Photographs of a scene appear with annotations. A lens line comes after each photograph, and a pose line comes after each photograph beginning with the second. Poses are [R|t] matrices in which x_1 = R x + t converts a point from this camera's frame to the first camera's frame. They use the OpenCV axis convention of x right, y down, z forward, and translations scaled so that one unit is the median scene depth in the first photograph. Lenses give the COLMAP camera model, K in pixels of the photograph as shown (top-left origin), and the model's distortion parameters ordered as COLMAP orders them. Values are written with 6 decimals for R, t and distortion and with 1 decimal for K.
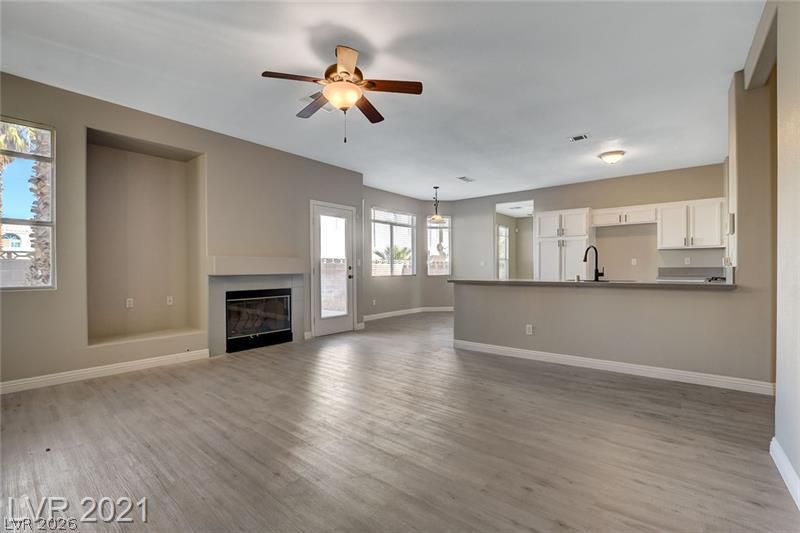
lens RADIAL K [[353.3, 0, 396.7], [0, 353.3, 270.9], [0, 0, 1]] dist [-0.033330, 0.006751]
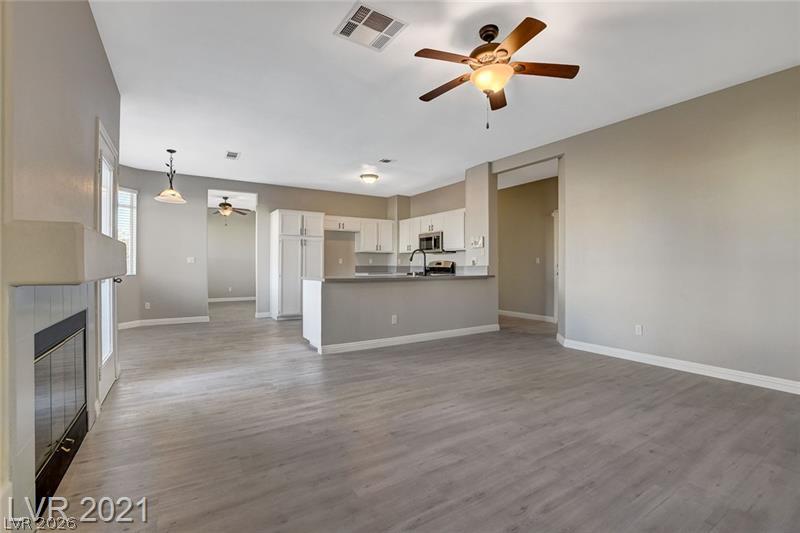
lens RADIAL K [[355.9, 0, 394.5], [0, 355.9, 269.2], [0, 0, 1]] dist [-0.035451, 0.000187]
pose [[0.318431, -0.004040, 0.947938, -0.499306], [0.002998, 0.999990, 0.003255, -0.000575], [-0.947941, 0.001805, 0.318440, 0.431929]]
